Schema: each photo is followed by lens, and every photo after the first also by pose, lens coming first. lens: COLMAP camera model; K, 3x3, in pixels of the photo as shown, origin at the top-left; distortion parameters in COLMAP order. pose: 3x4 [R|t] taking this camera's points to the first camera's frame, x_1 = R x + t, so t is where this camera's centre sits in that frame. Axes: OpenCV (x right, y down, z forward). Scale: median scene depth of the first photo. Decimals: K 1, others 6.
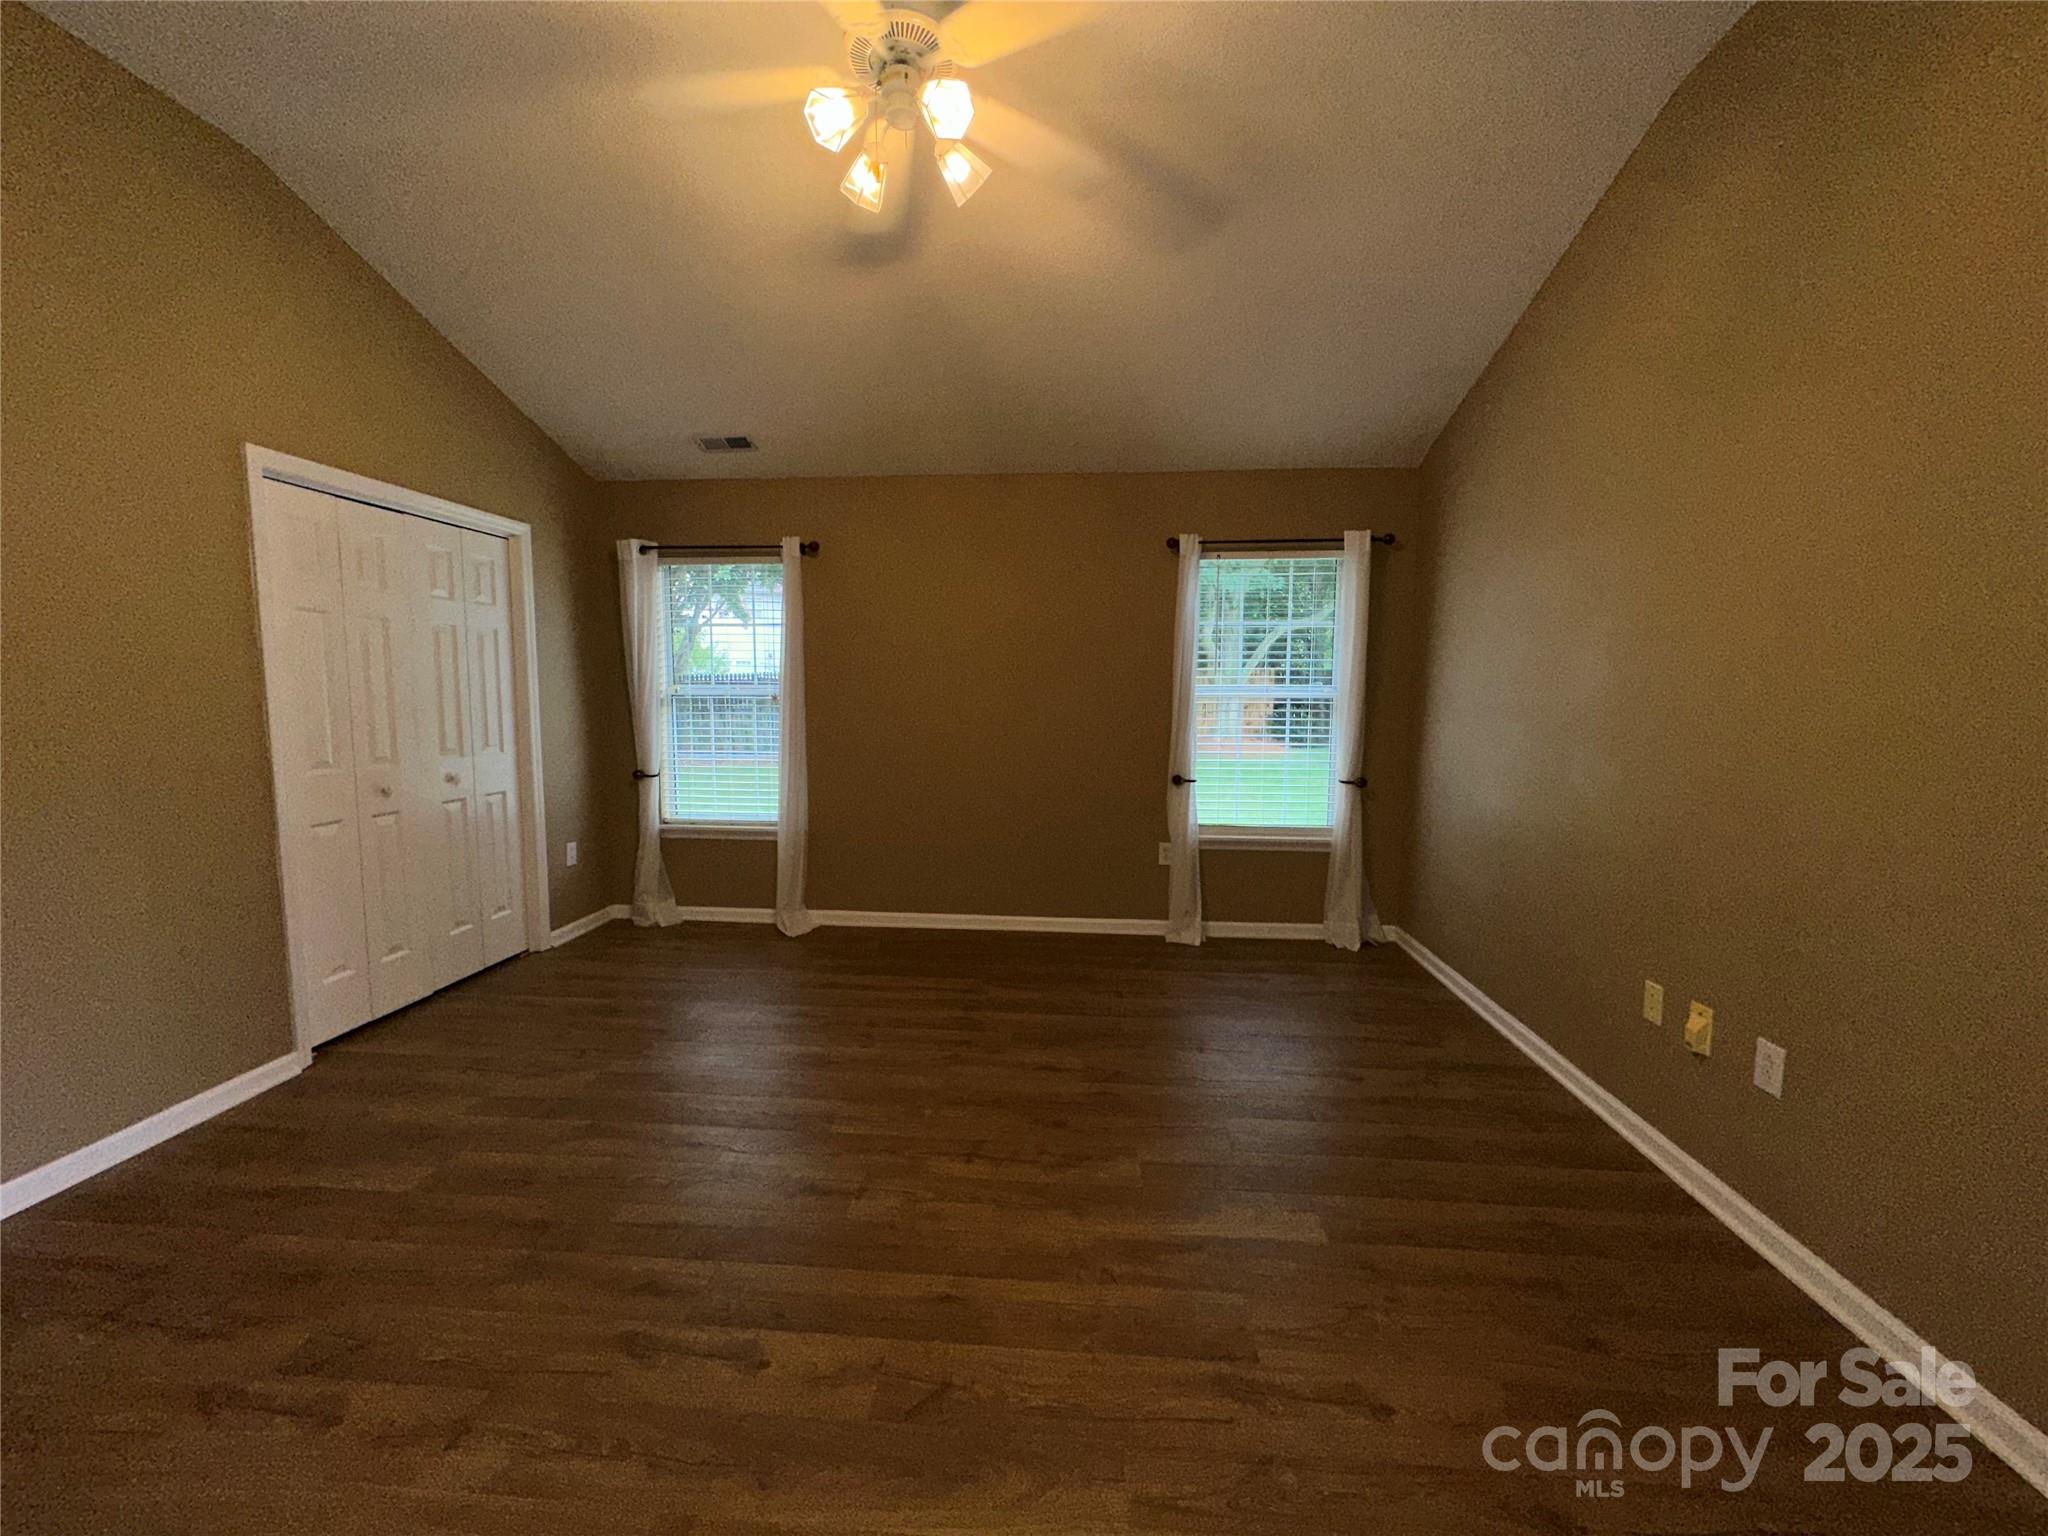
lens RADIAL K [[819.8, 0, 1019.4], [0, 819.8, 763.1], [0, 0, 1]] dist [-0.003832, 0.000875]
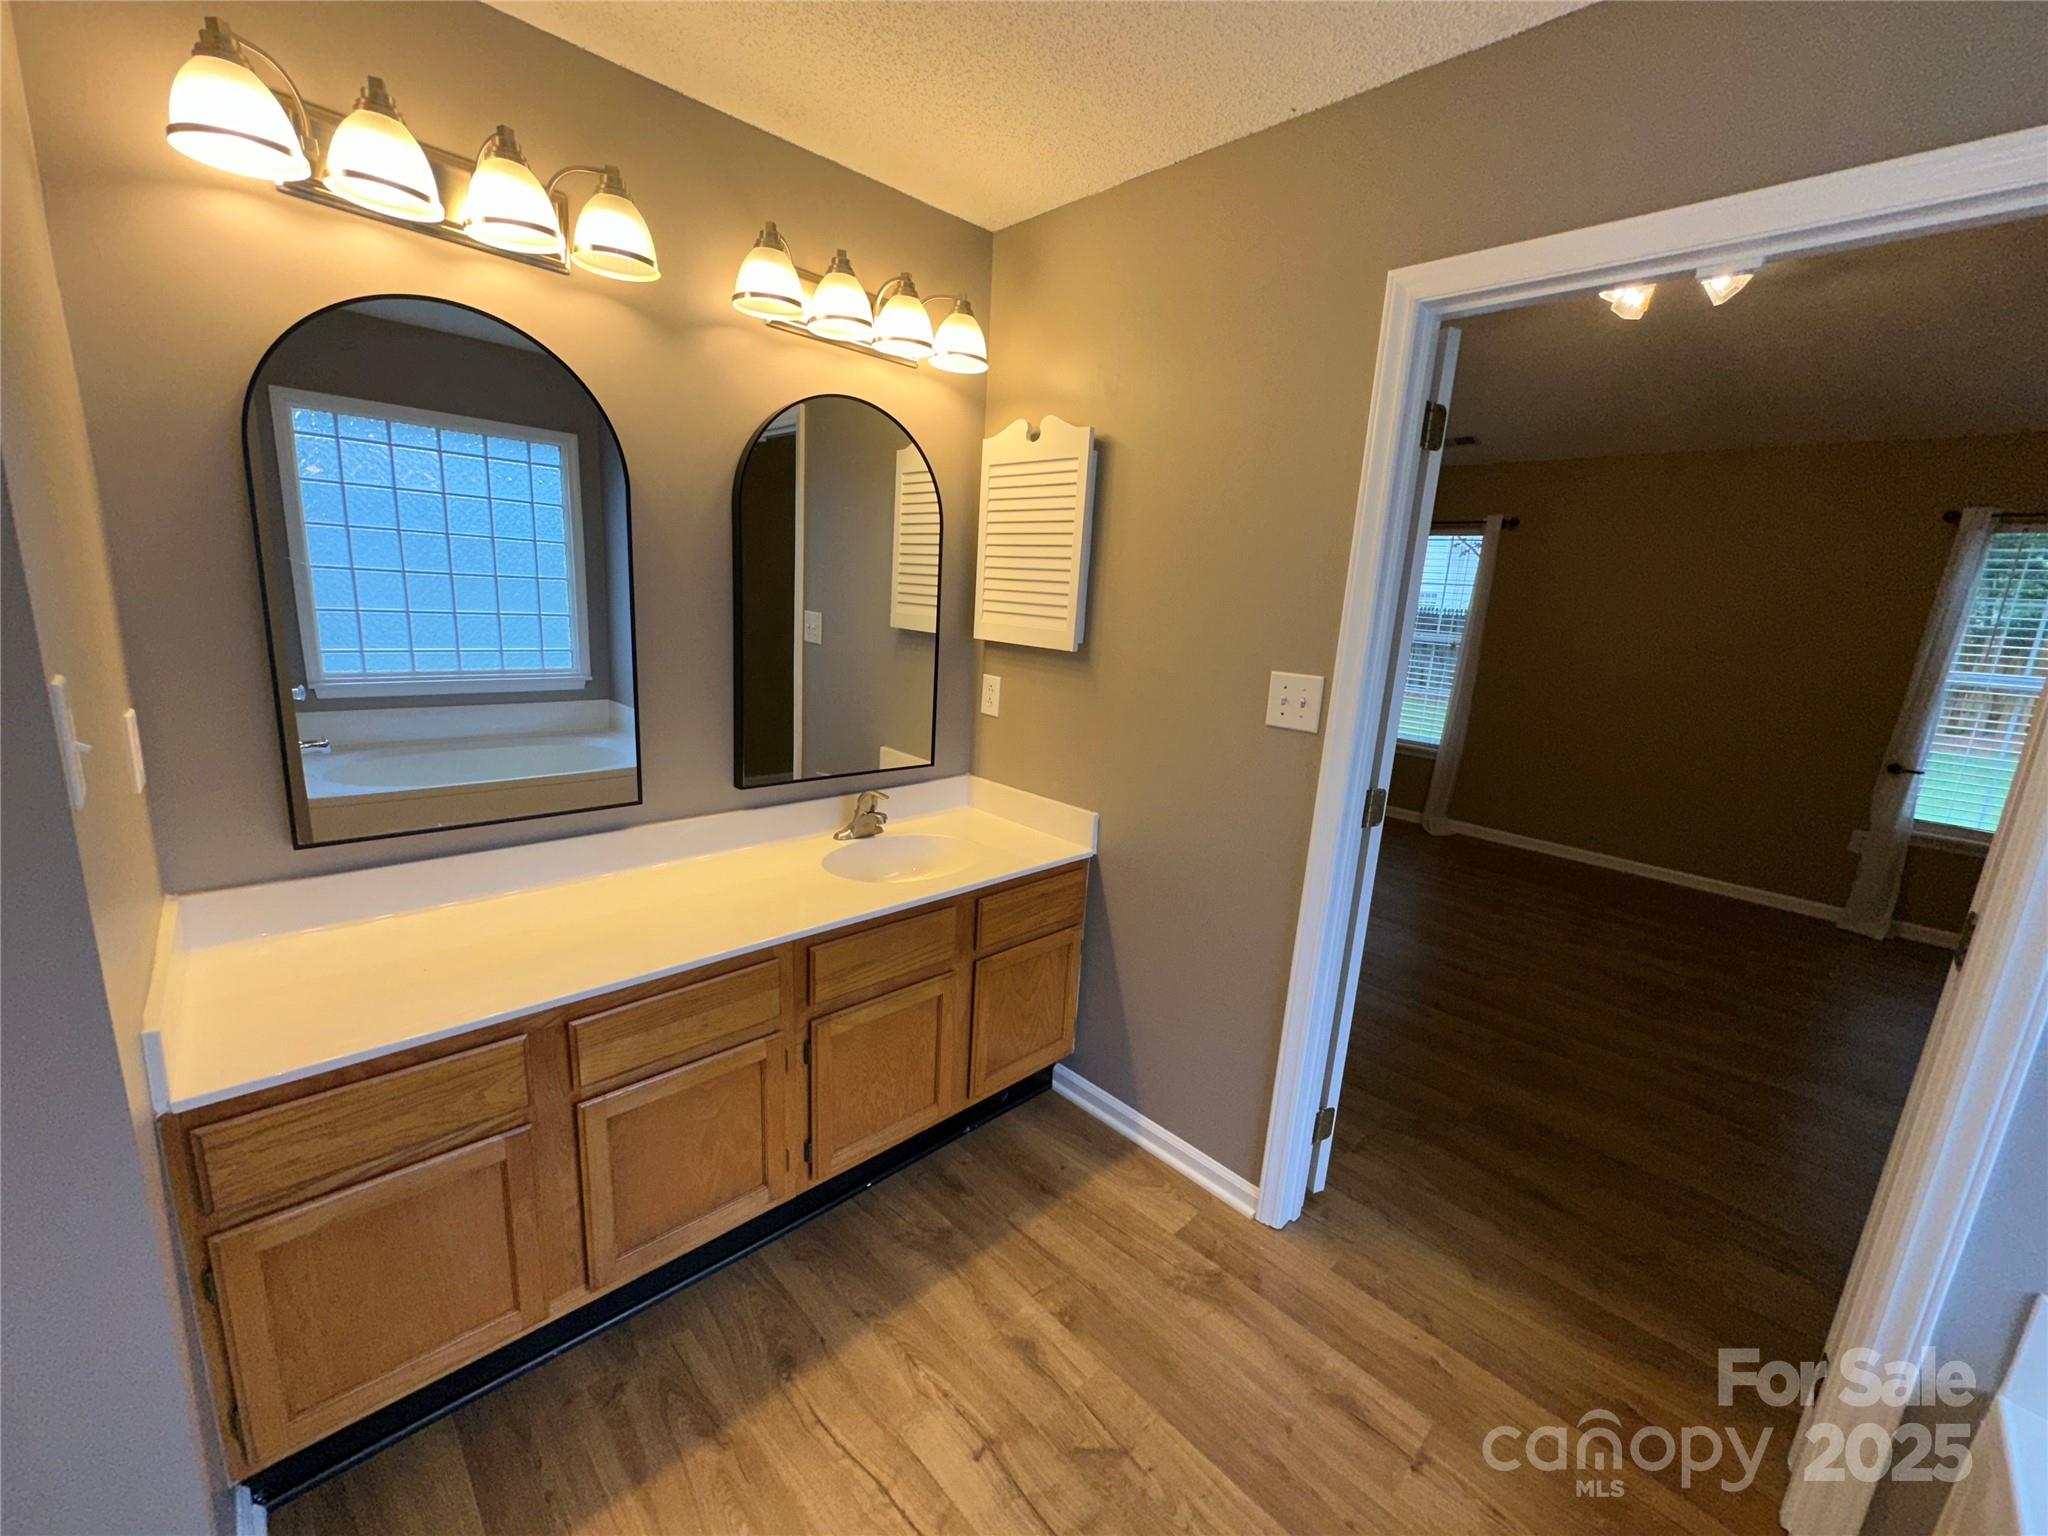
lens RADIAL K [[819.8, 0, 1028.8], [0, 819.8, 774.0], [0, 0, 1]] dist [-0.003832, 0.000875]
pose [[0.758757, 0.180694, -0.625810, 0.024034], [-0.114153, 0.982772, 0.145359, 0.003777], [0.641294, -0.038854, 0.766311, -0.381019]]
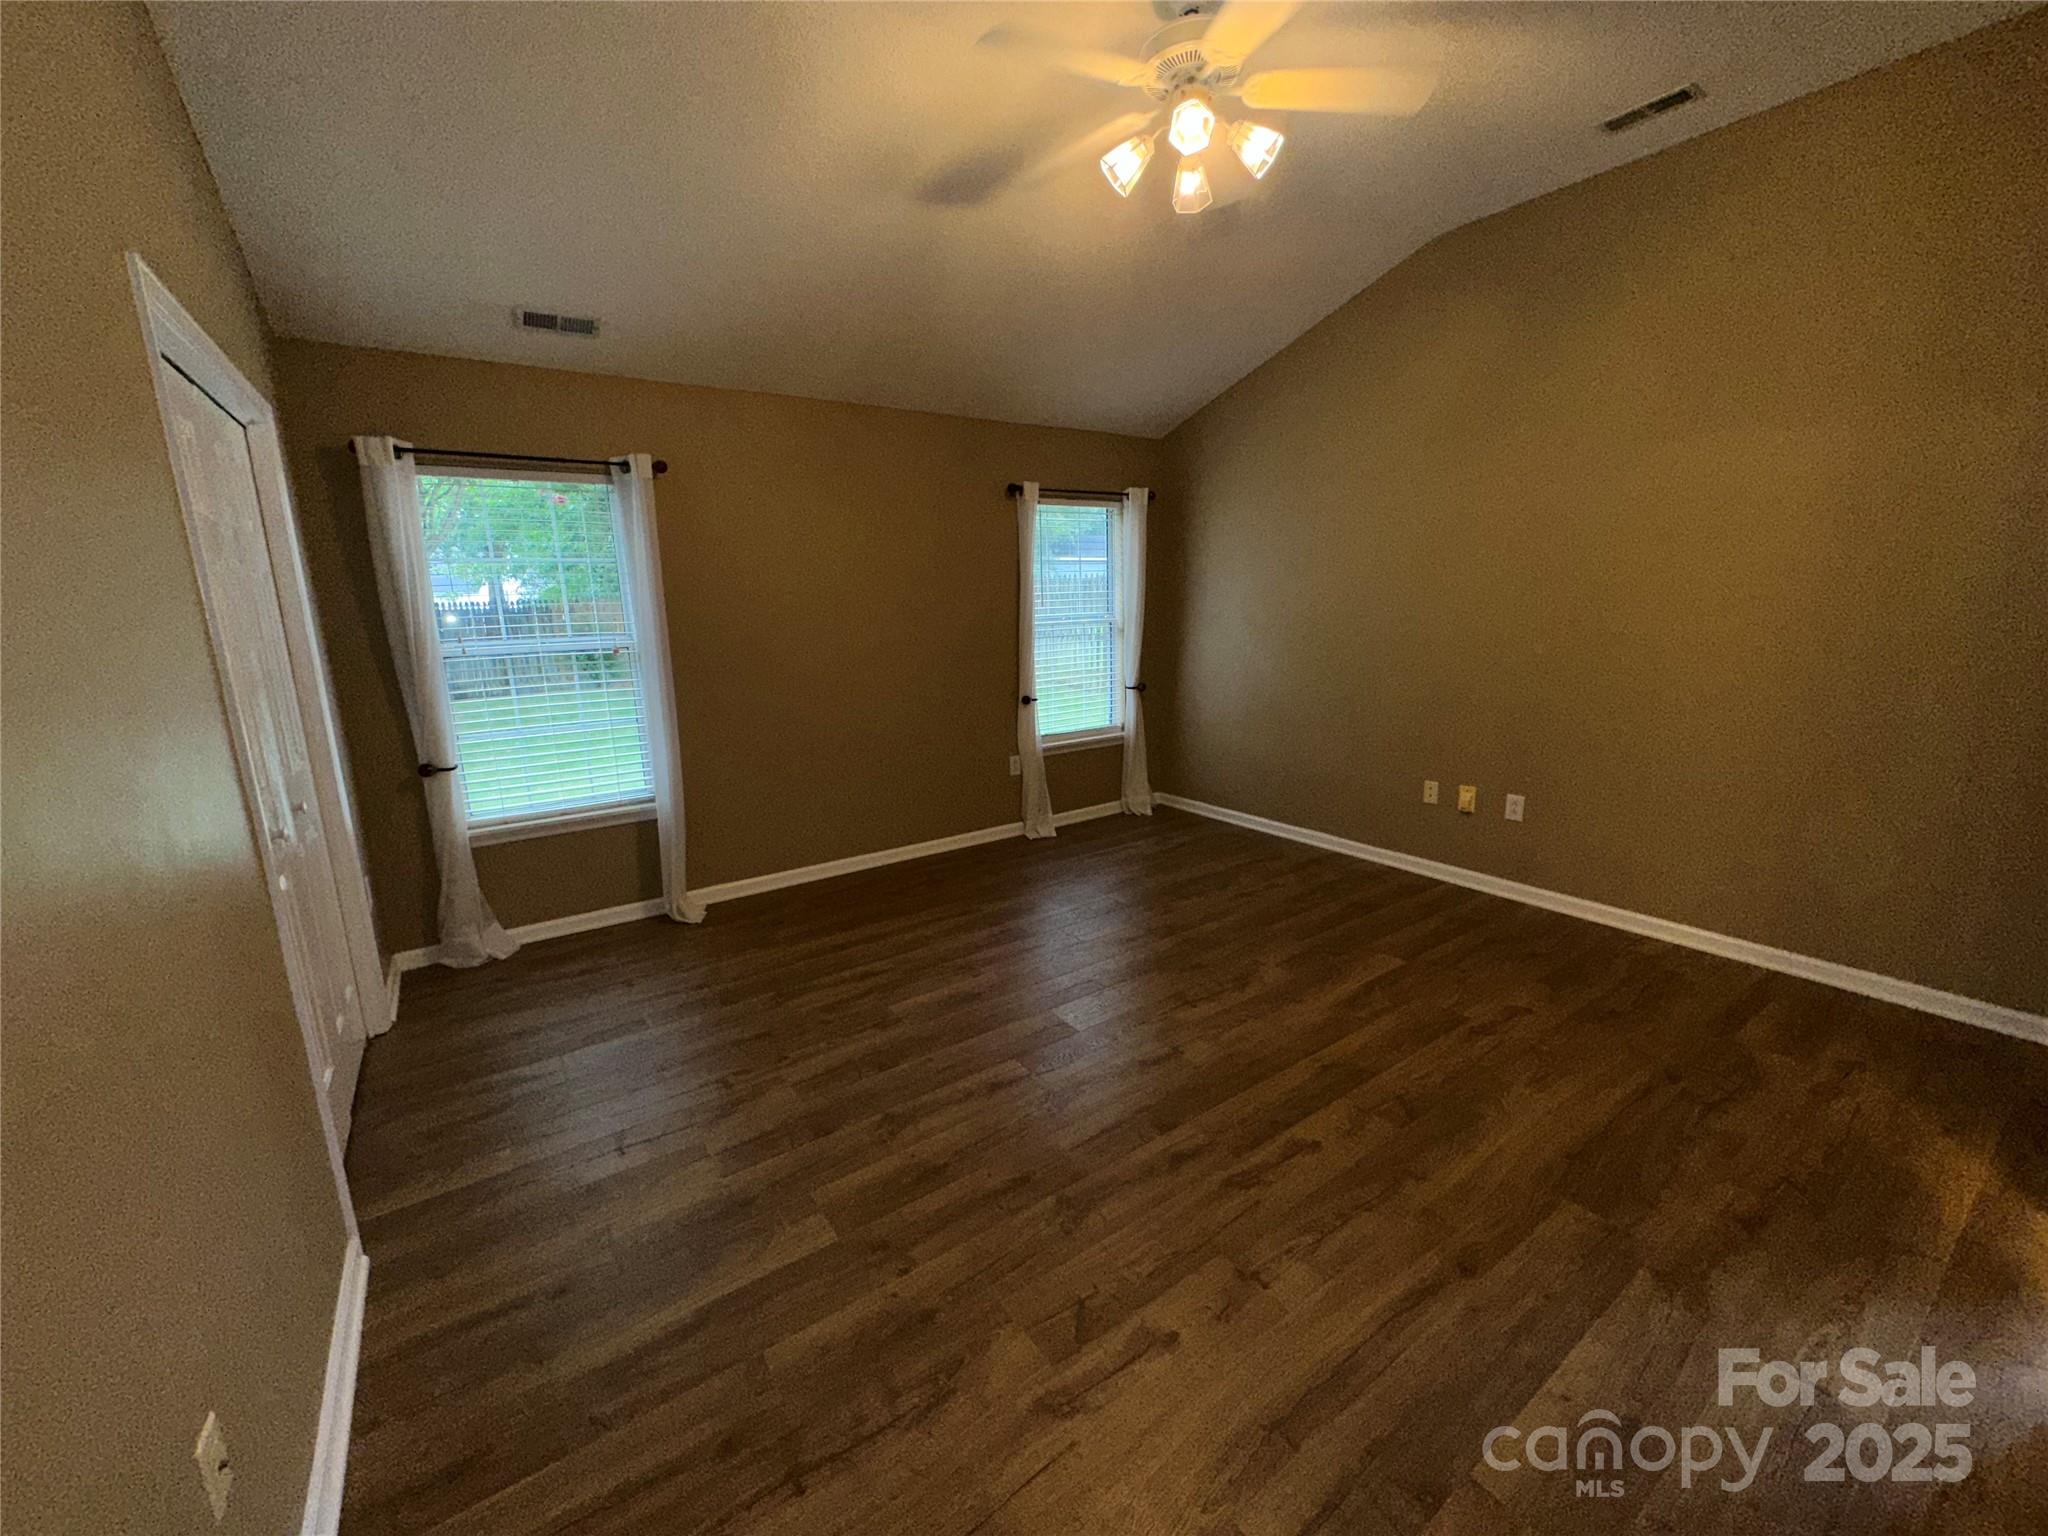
lens RADIAL K [[819.8, 0, 1032.1], [0, 819.8, 761.5], [0, 0, 1]] dist [-0.003832, 0.000875]
pose [[0.768919, -0.150173, 0.621460, -0.527901], [0.089166, 0.987712, 0.128354, -0.040360], [-0.633098, -0.043280, 0.772860, 0.102188]]
